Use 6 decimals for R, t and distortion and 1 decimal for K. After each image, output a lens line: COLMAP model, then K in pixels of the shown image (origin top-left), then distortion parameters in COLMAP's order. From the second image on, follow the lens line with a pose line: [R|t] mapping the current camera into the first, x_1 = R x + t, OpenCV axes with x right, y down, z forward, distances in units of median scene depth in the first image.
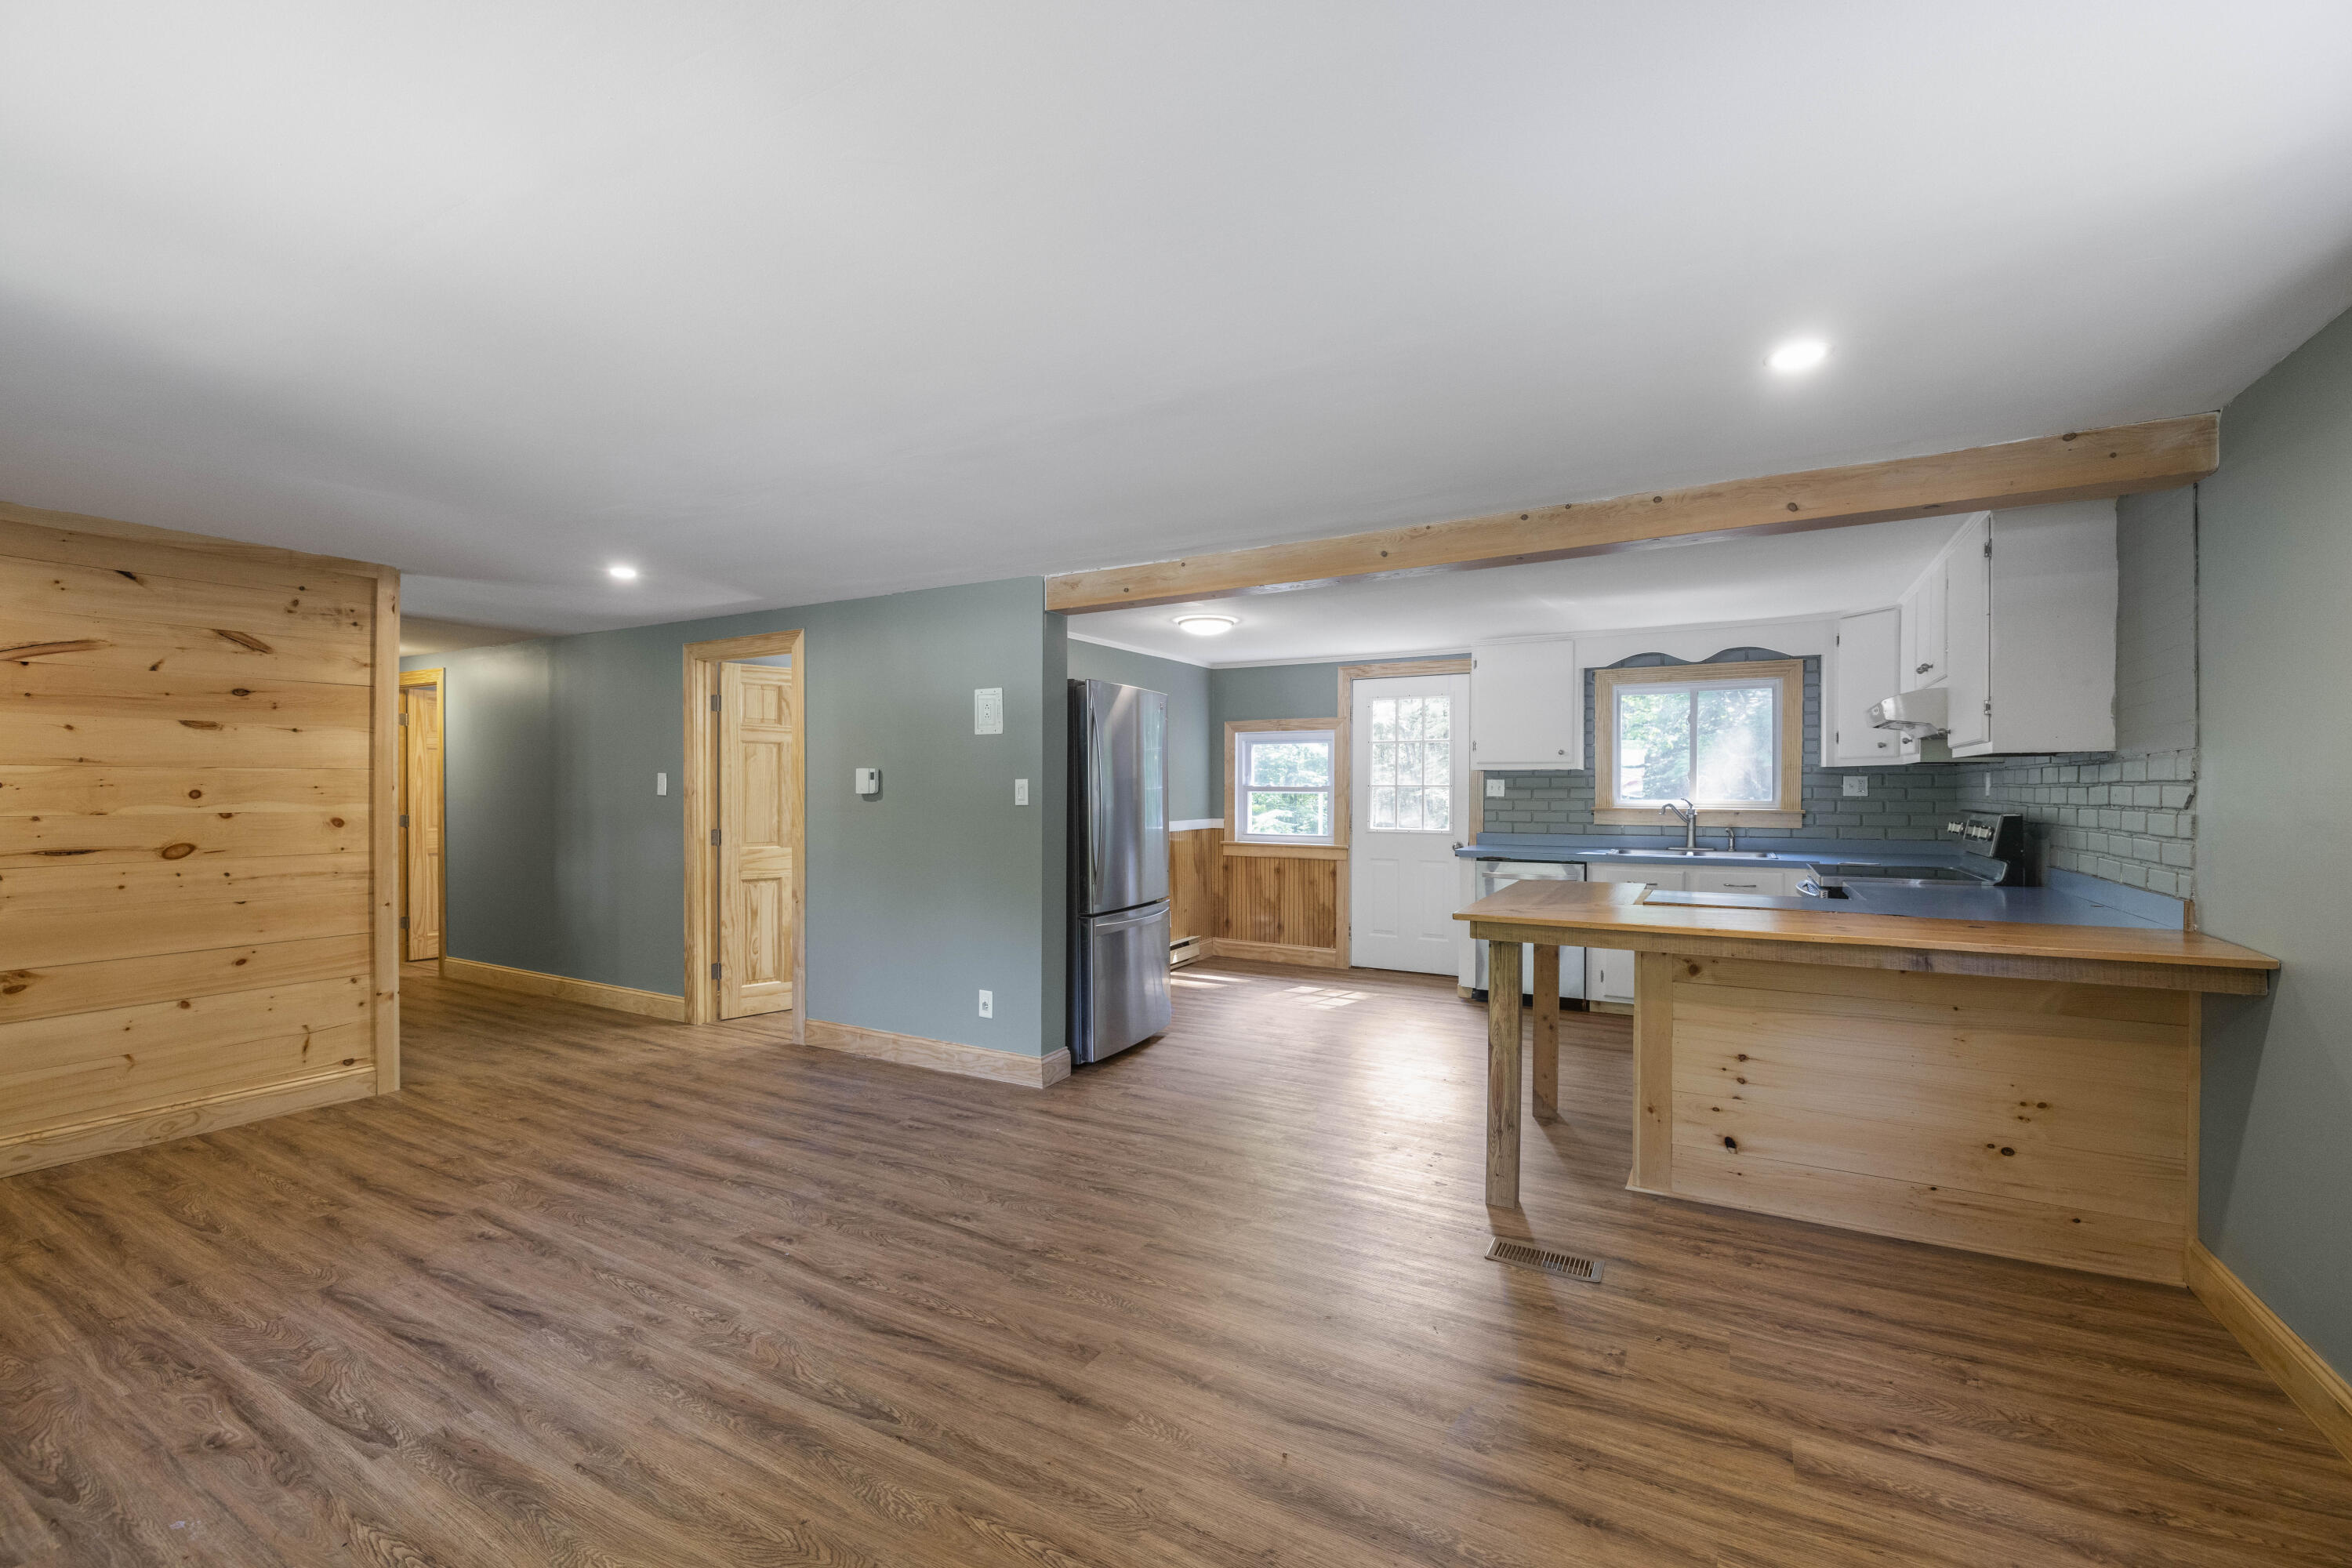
lens RADIAL K [[995.3, 0, 1174.0], [0, 995.3, 783.5], [0, 0, 1]] dist [0.000163, 0.000013]
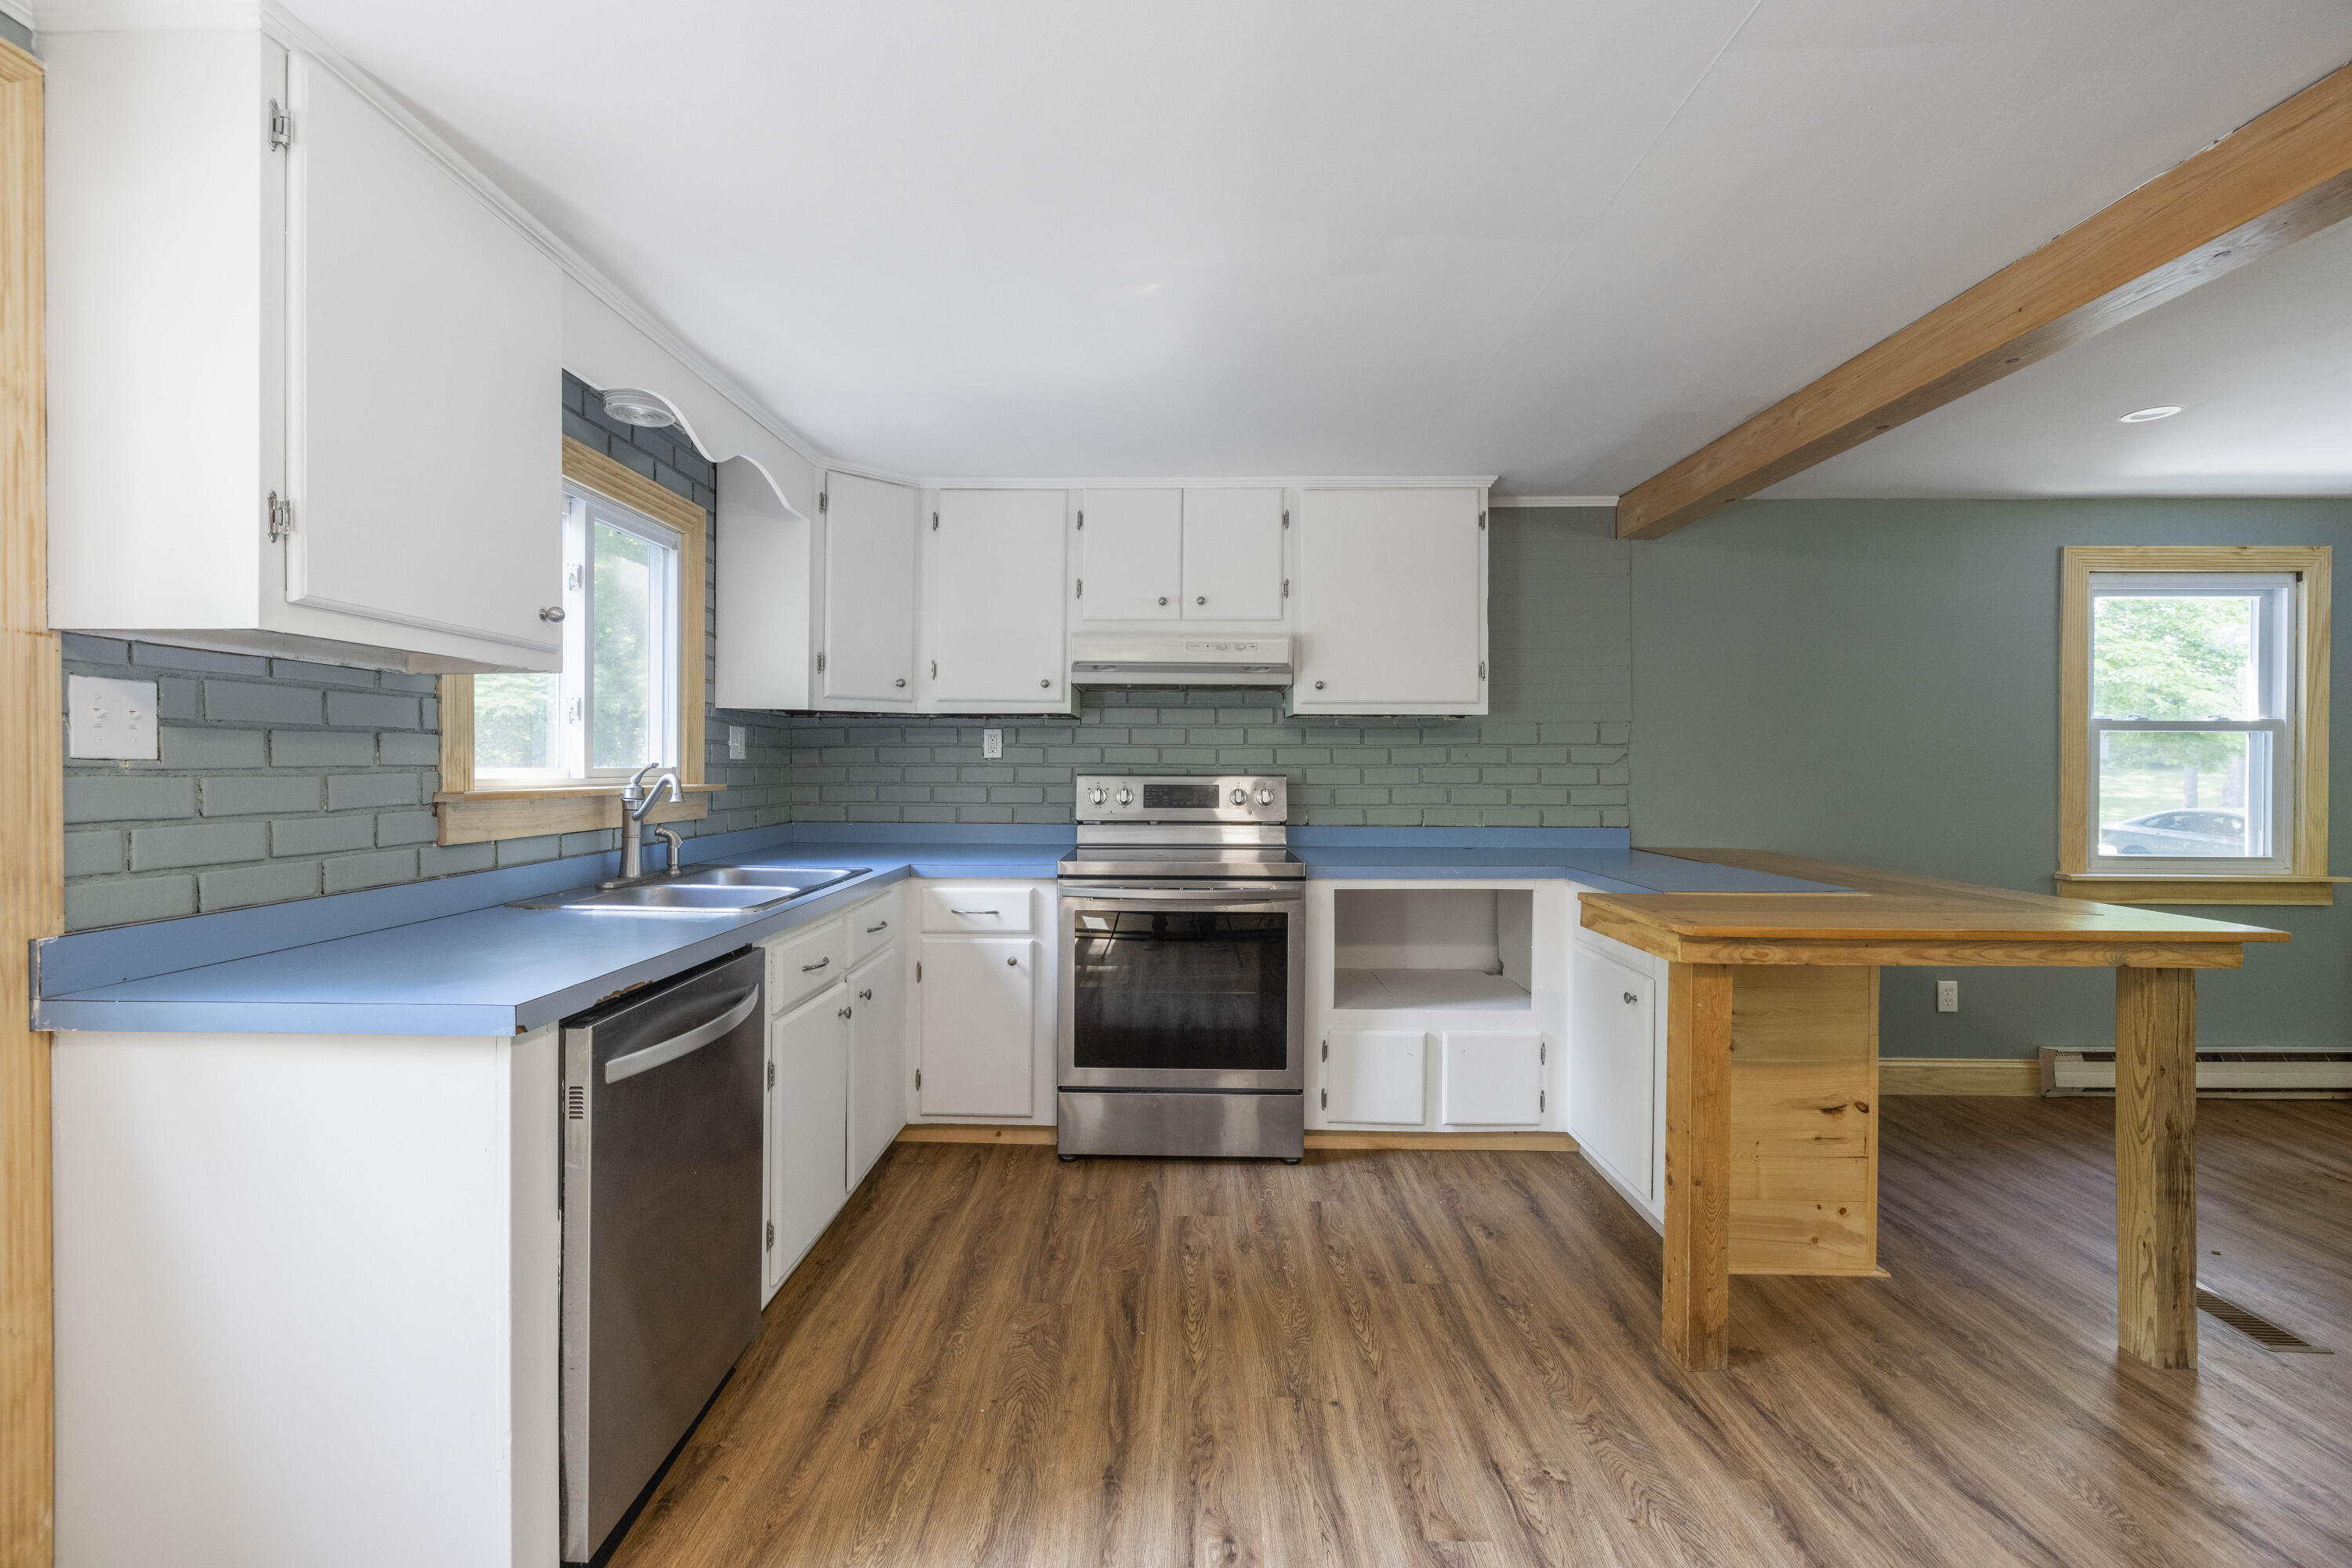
lens RADIAL K [[995.3, 0, 1174.2], [0, 995.3, 776.2], [0, 0, 1]] dist [0.000163, 0.000013]
pose [[-0.495774, -0.010875, 0.868384, 0.022016], [-0.006173, 0.999940, 0.008998, 0.013815], [-0.868430, -0.000899, -0.495812, 0.932604]]
